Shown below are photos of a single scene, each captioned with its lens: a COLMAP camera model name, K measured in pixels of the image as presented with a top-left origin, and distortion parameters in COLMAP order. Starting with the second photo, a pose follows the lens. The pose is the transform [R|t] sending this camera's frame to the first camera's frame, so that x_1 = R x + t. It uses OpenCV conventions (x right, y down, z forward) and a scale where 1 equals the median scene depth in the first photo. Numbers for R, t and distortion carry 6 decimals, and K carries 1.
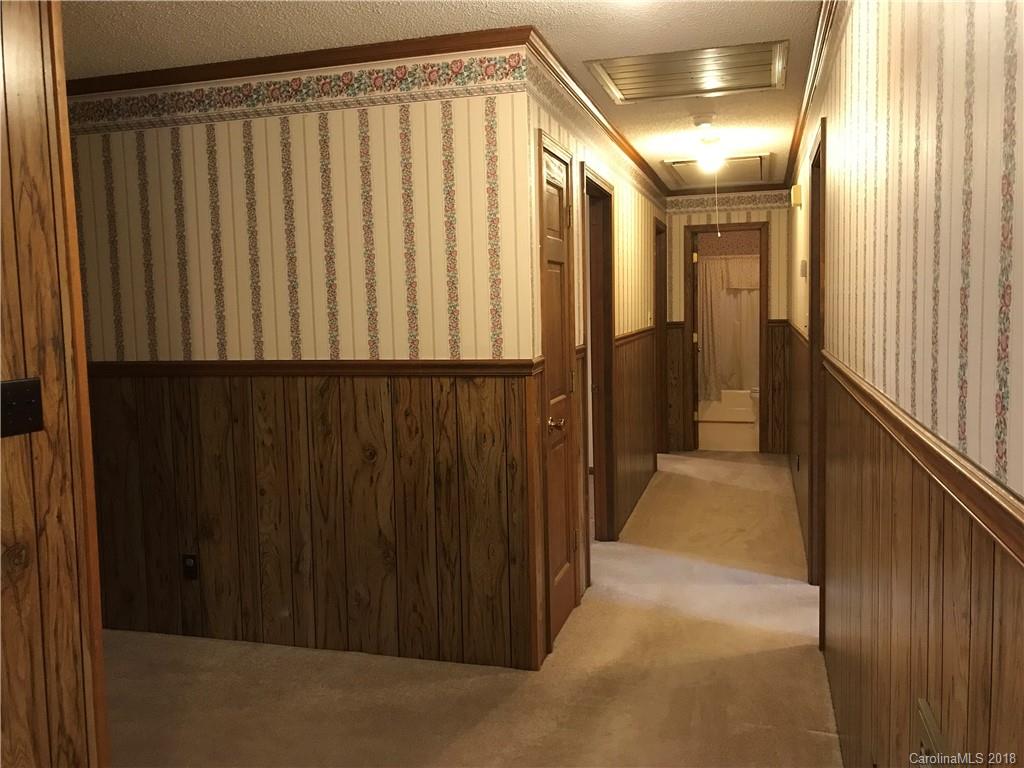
lens RADIAL K [[809.3, 0, 512.0], [0, 809.3, 384.0], [0, 0, 1]] dist [0.110620, -0.326286]
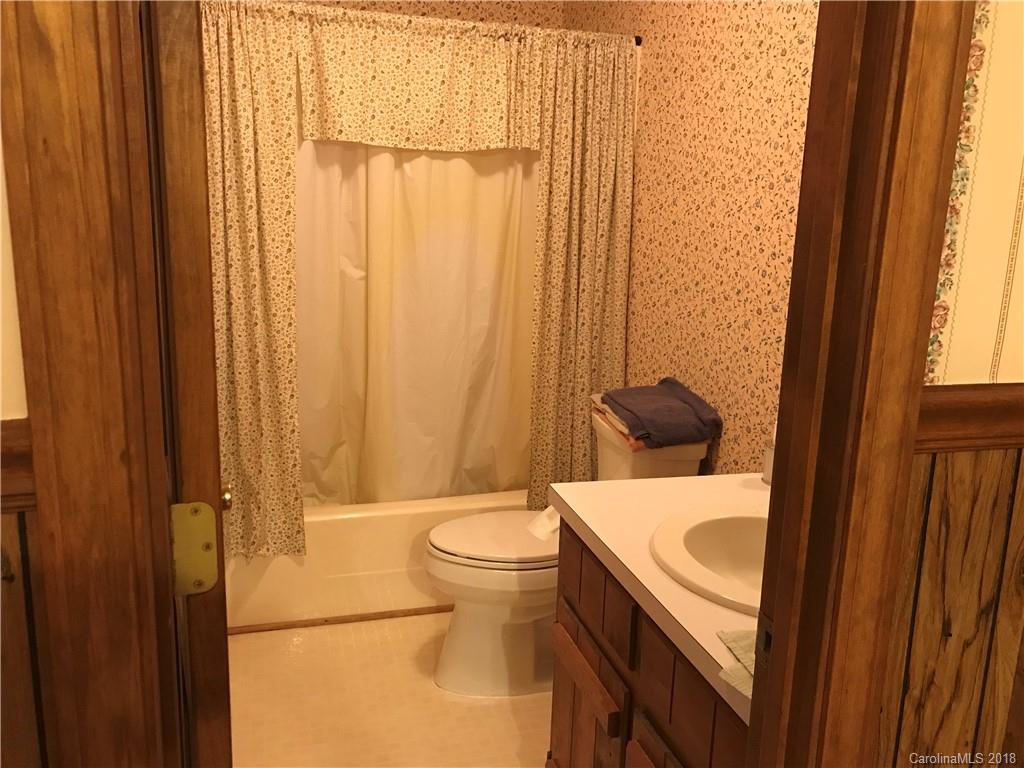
lens RADIAL K [[809.3, 0, 512.0], [0, 809.3, 384.0], [0, 0, 1]] dist [0.110620, -0.326286]
pose [[0.853207, -0.051023, 0.519071, 0.177364], [-0.009389, 0.993540, 0.113094, -0.069655], [-0.521488, -0.101366, 0.847216, 0.737876]]
